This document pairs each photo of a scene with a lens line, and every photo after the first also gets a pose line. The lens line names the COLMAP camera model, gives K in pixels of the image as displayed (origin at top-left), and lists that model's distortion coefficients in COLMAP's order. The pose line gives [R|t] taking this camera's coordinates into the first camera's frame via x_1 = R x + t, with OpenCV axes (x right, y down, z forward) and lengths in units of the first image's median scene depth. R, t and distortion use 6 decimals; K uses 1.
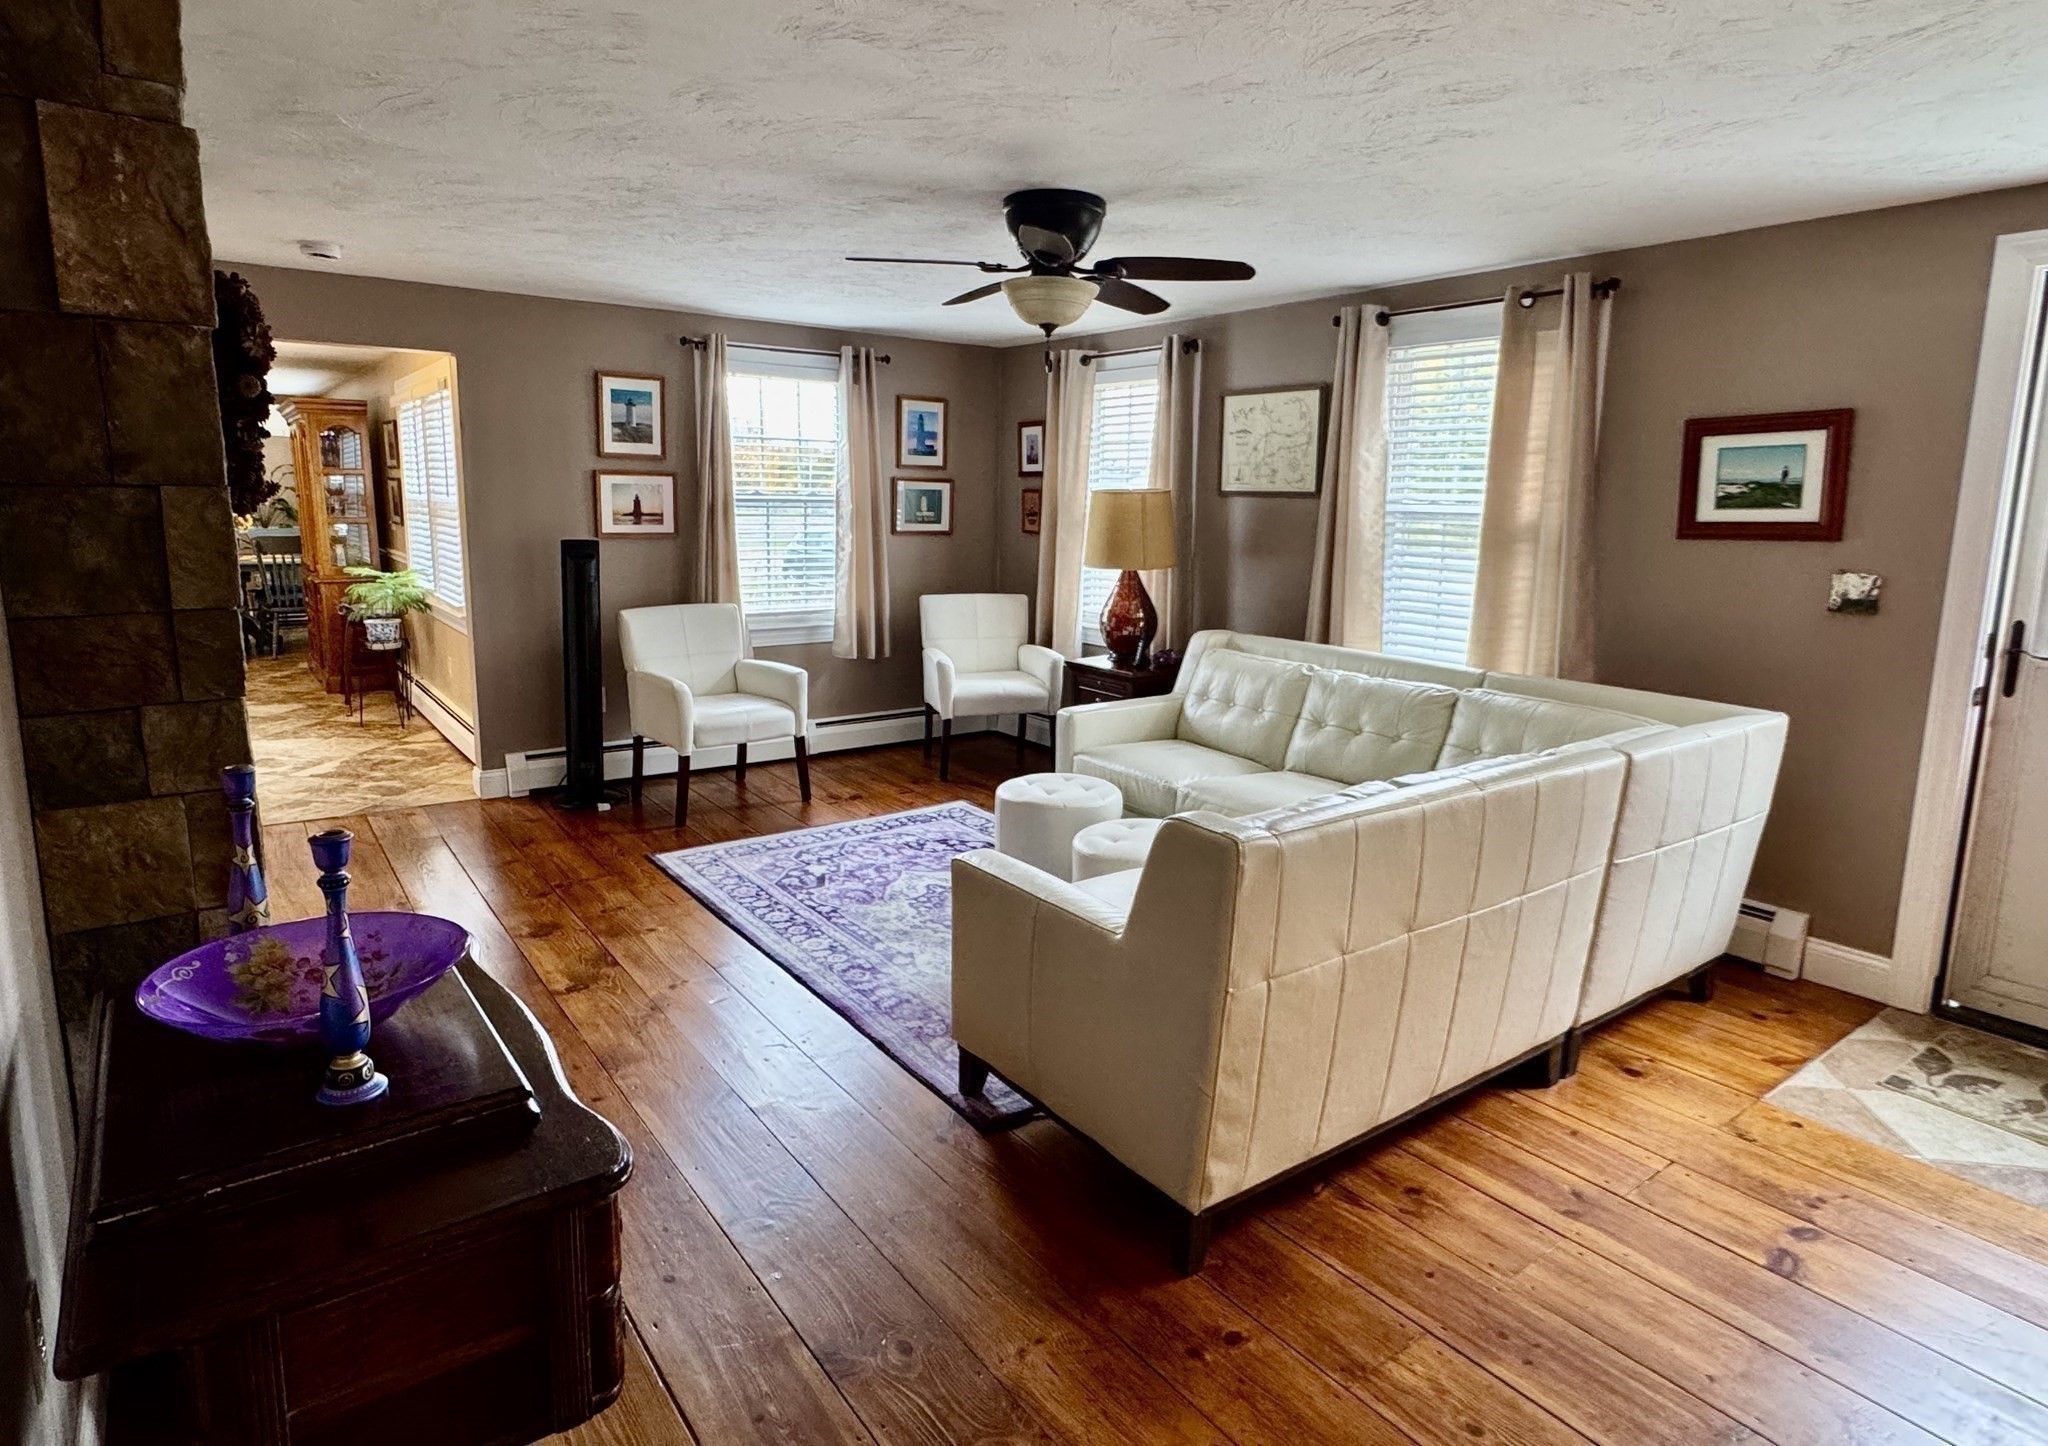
lens RADIAL K [[1142.8, 0, 1024.4], [0, 1142.8, 673.1], [0, 0, 1]] dist [0.001210, -0.000269]
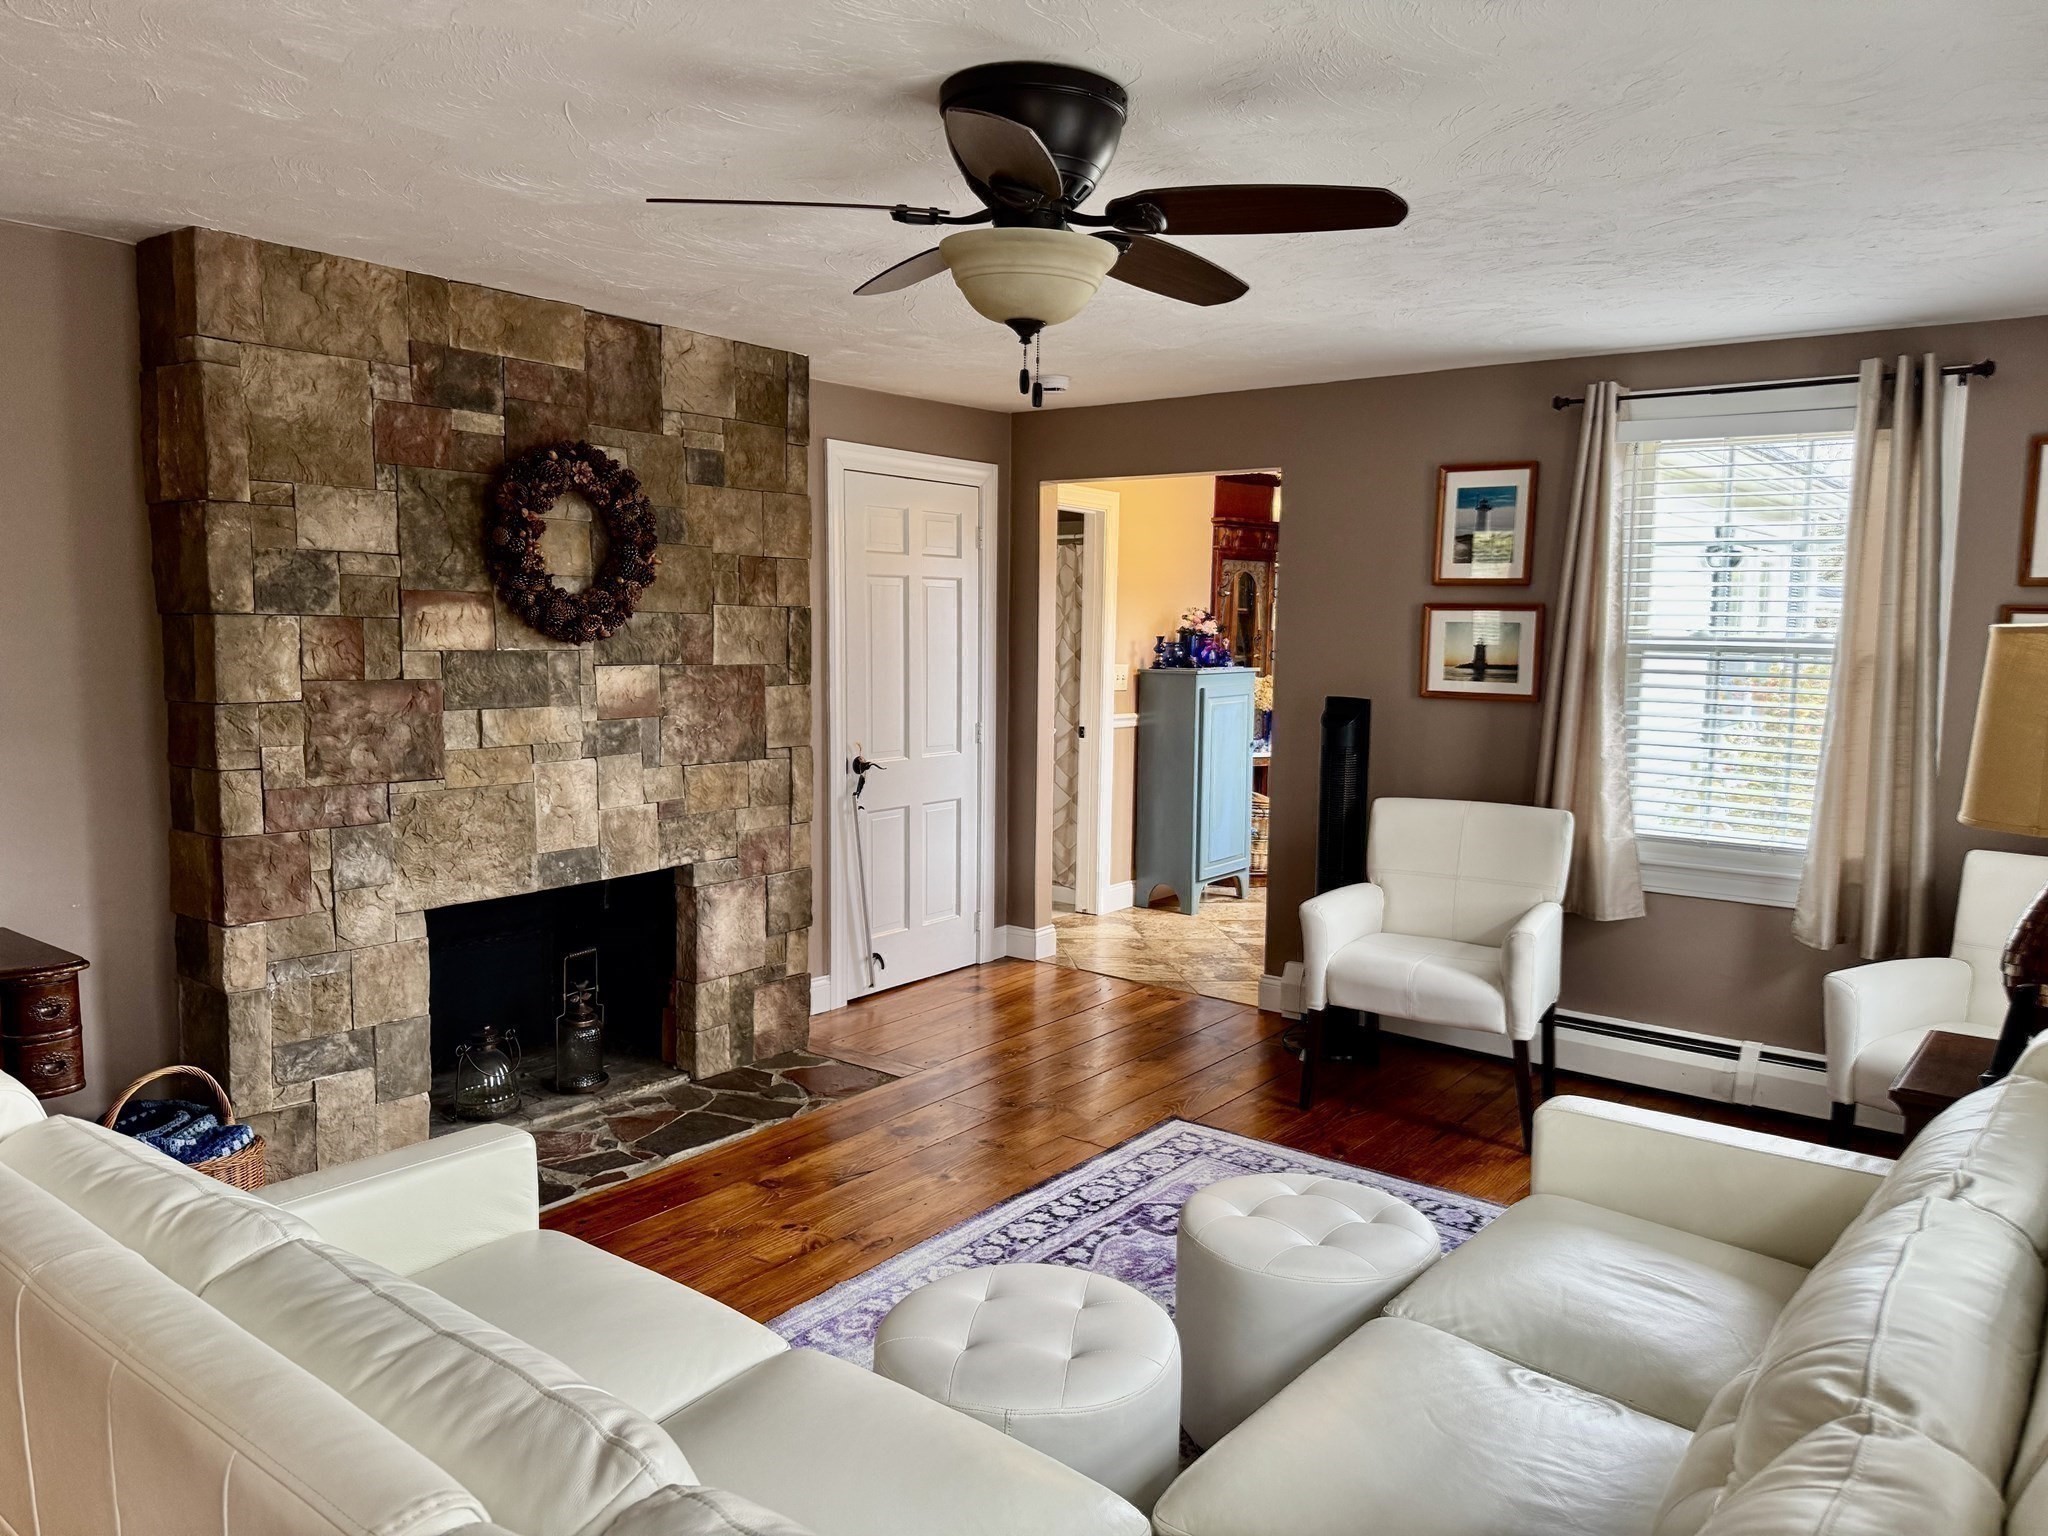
lens RADIAL K [[1445.8, 0, 1029.5], [0, 1445.8, 765.4], [0, 0, 1]] dist [0.174628, -0.328882]
pose [[0.275315, 0.083880, -0.957688, 0.471075], [-0.159628, 0.986346, 0.040500, -0.078418], [0.948009, 0.141723, 0.284946, 0.541451]]
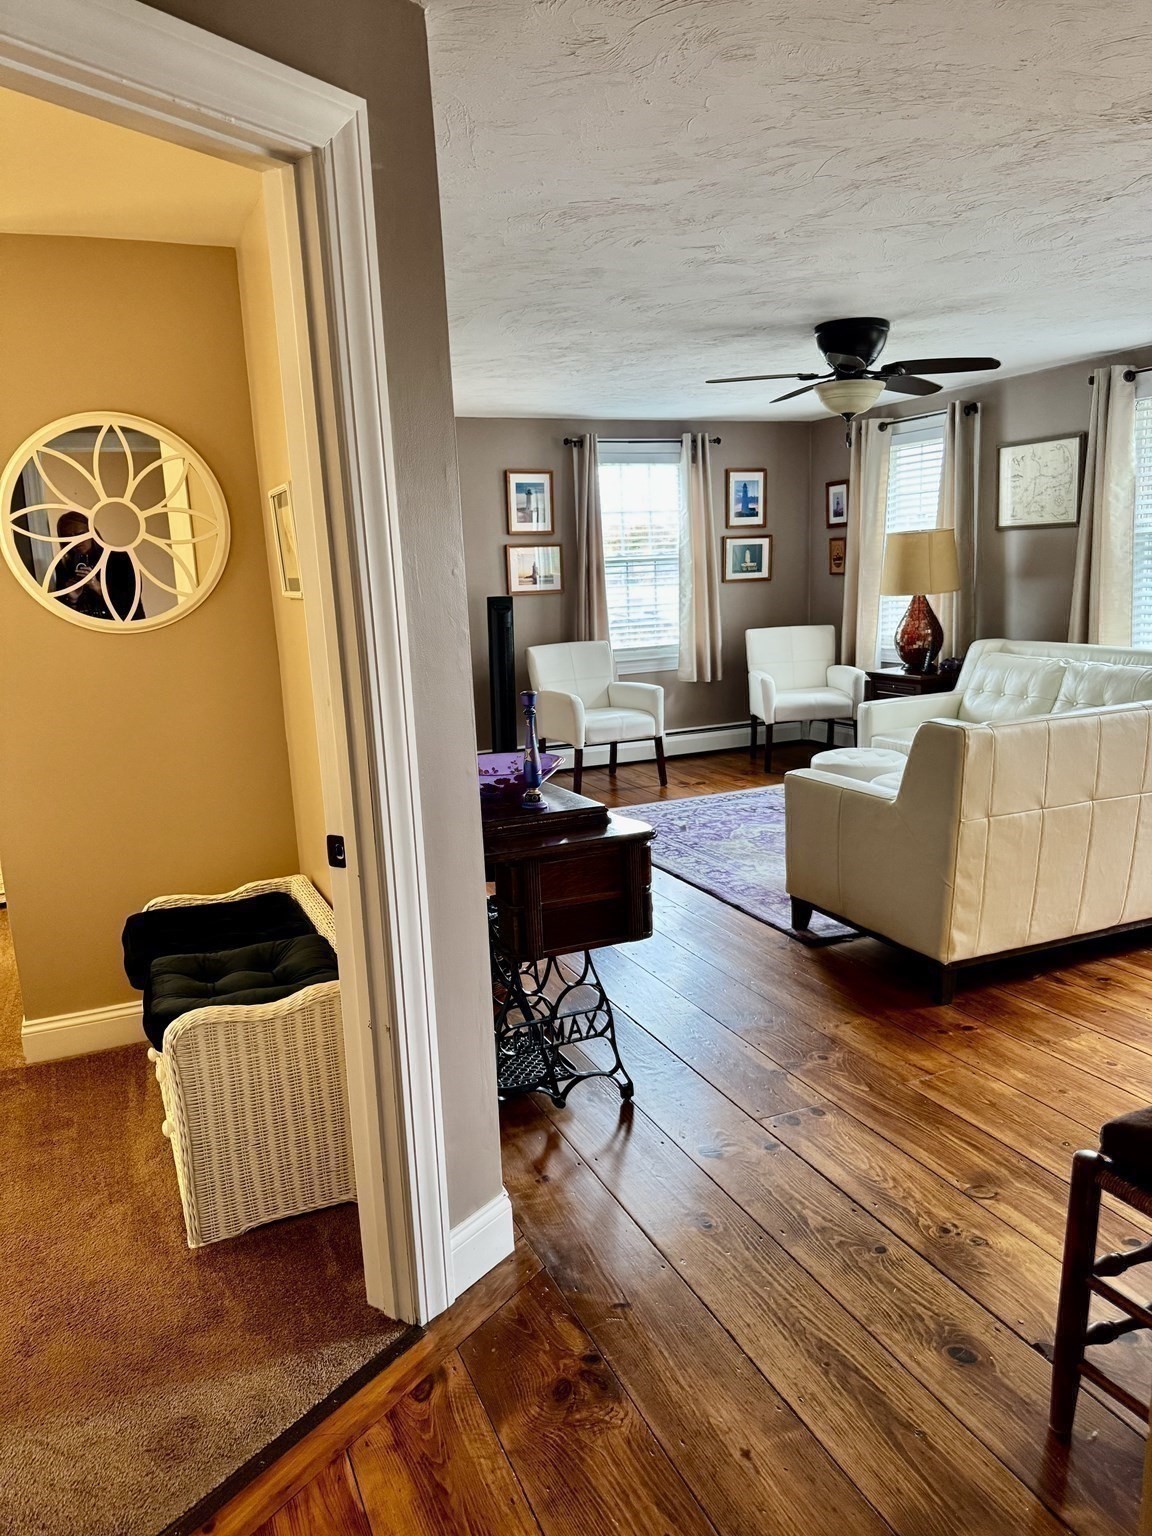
lens RADIAL K [[1084.3, 0, 575.5], [0, 1084.3, 773.7], [0, 0, 1]] dist [0.174628, -0.328882]
pose [[0.973124, -0.014065, -0.229850, 0.000631], [0.022640, 0.999141, 0.034710, 0.054539], [0.229164, -0.038981, 0.972607, -0.271893]]
